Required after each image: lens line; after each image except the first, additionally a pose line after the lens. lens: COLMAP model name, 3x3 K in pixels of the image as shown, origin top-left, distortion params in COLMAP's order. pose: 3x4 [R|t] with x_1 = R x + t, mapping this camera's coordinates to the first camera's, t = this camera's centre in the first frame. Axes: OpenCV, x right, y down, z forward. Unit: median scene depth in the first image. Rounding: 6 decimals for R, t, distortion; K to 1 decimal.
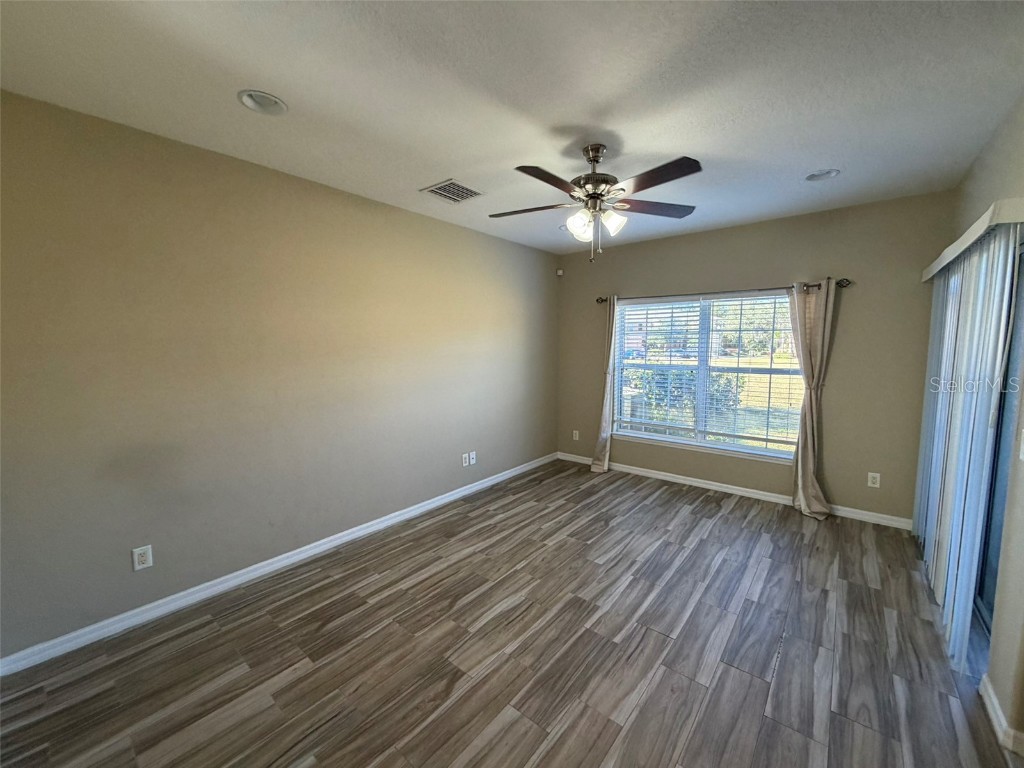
lens RADIAL K [[408.2, 0, 506.4], [0, 408.2, 381.8], [0, 0, 1]] dist [0.000194, -0.000363]
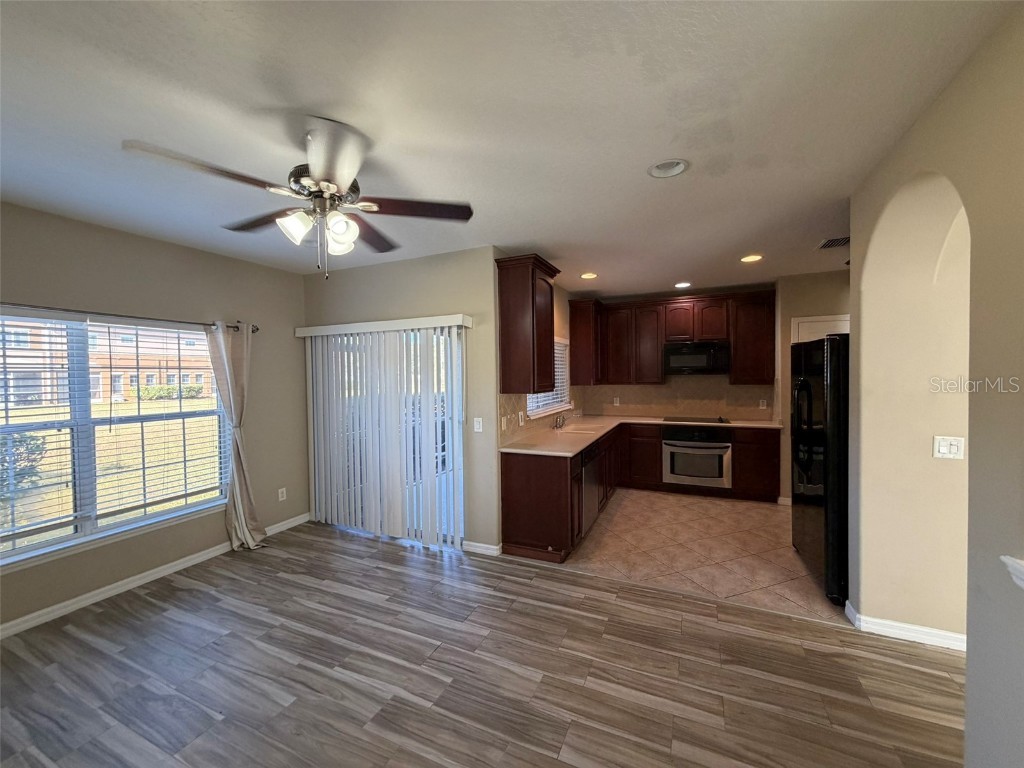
lens RADIAL K [[408.2, 0, 511.5], [0, 408.2, 384.9], [0, 0, 1]] dist [0.000194, -0.000363]
pose [[-0.263058, -0.021454, 0.964541, -0.468835], [0.103889, 0.993310, 0.050428, -0.076674], [-0.959170, 0.113471, -0.259069, 0.674565]]
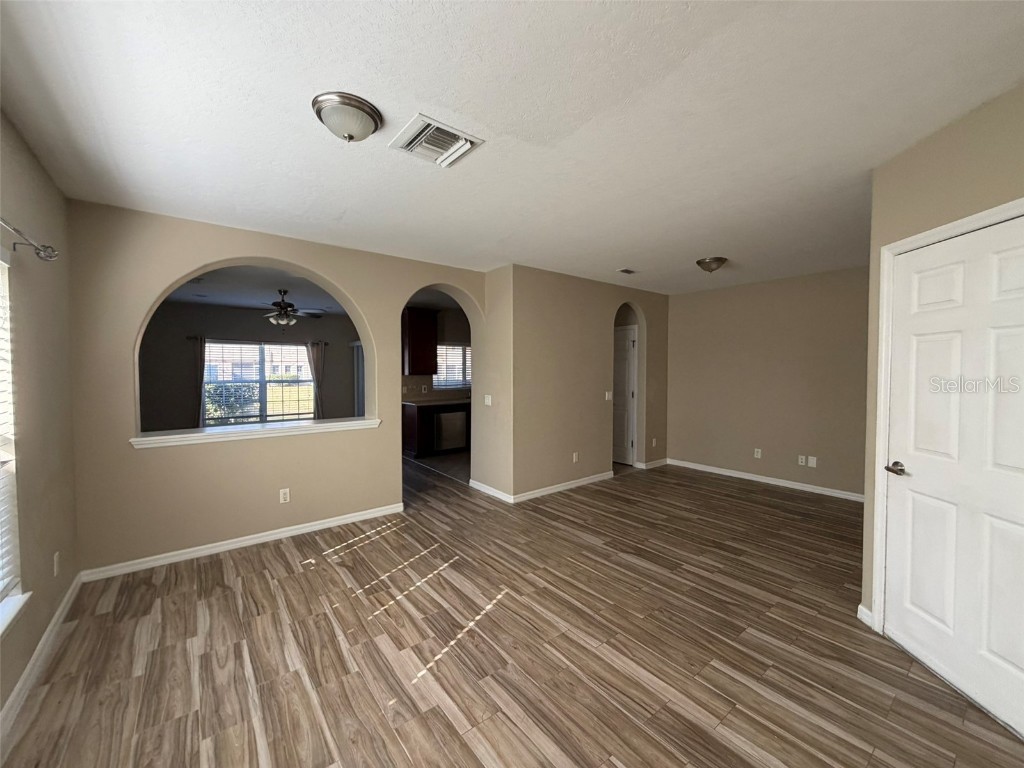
lens RADIAL K [[408.2, 0, 507.9], [0, 408.2, 385.6], [0, 0, 1]] dist [0.000194, -0.000363]
pose [[0.217314, -0.037886, 0.975366, -1.466834], [0.089827, 0.995782, 0.018665, 0.069638], [-0.971960, 0.083558, 0.219800, -0.648858]]
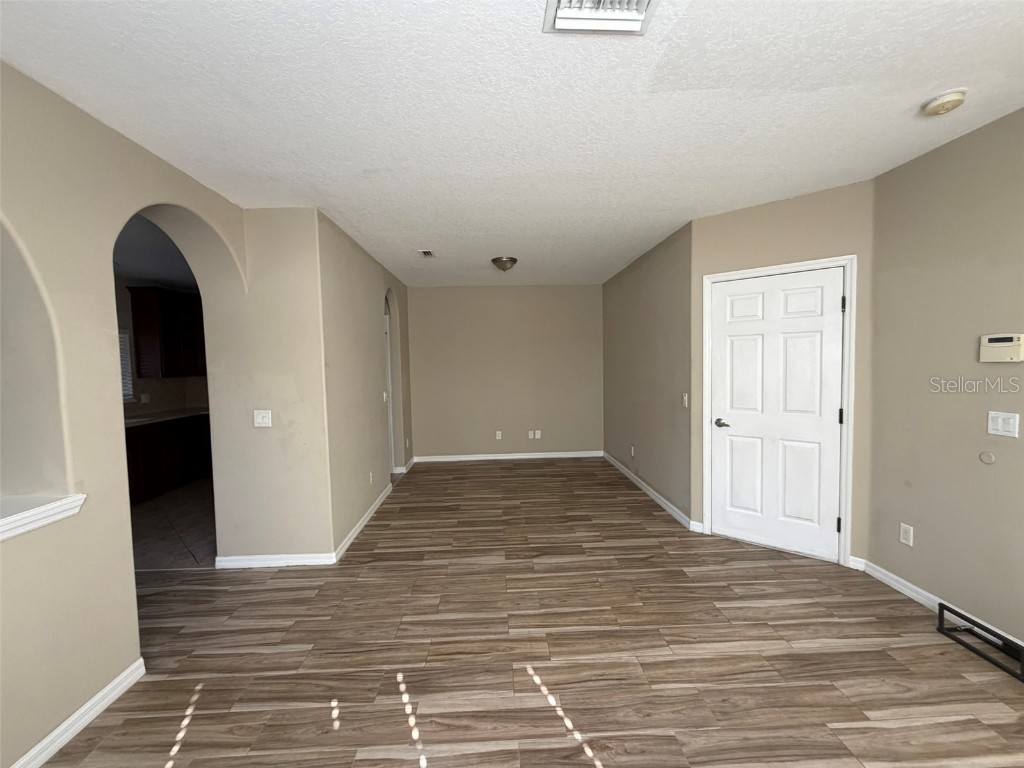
lens RADIAL K [[408.2, 0, 515.5], [0, 408.2, 383.4], [0, 0, 1]] dist [0.000194, -0.000363]
pose [[-0.668547, -0.025158, 0.743244, -1.084250], [0.090661, 0.989216, 0.115033, 0.010177], [-0.738123, 0.144288, -0.659056, -0.050660]]
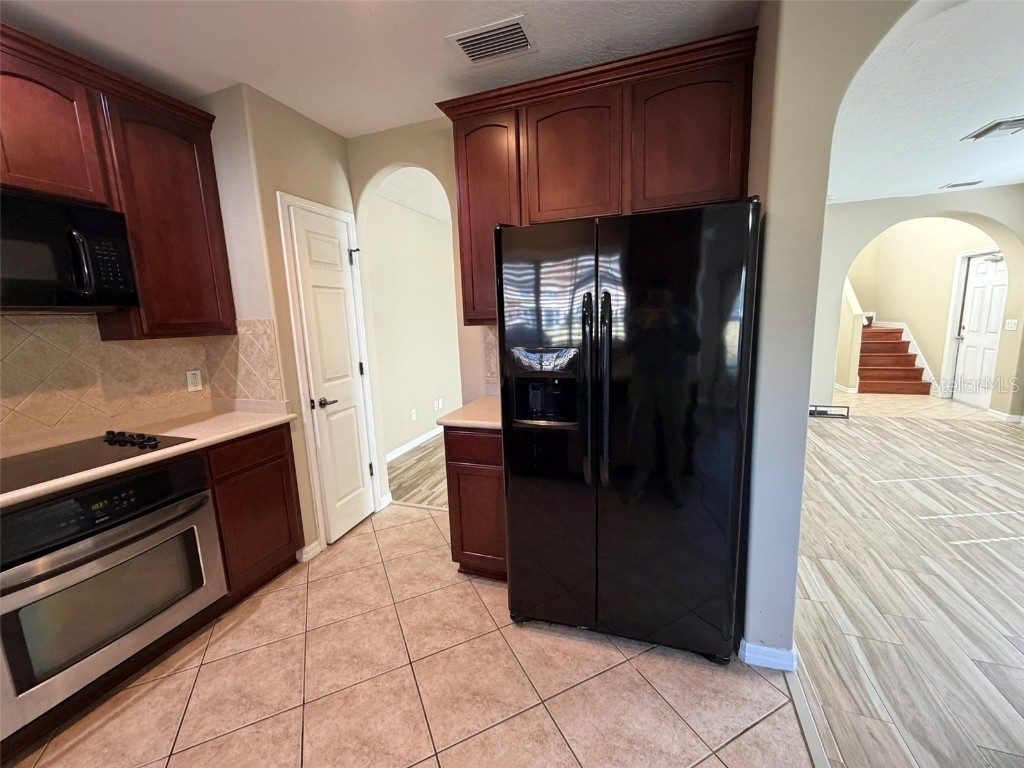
lens RADIAL K [[408.2, 0, 509.1], [0, 408.2, 382.8], [0, 0, 1]] dist [0.000194, -0.000363]
pose [[-0.941412, 0.086034, -0.326100, 0.565304], [0.003113, 0.969090, 0.246687, 0.010808], [0.337244, 0.231219, -0.912581, 0.161332]]
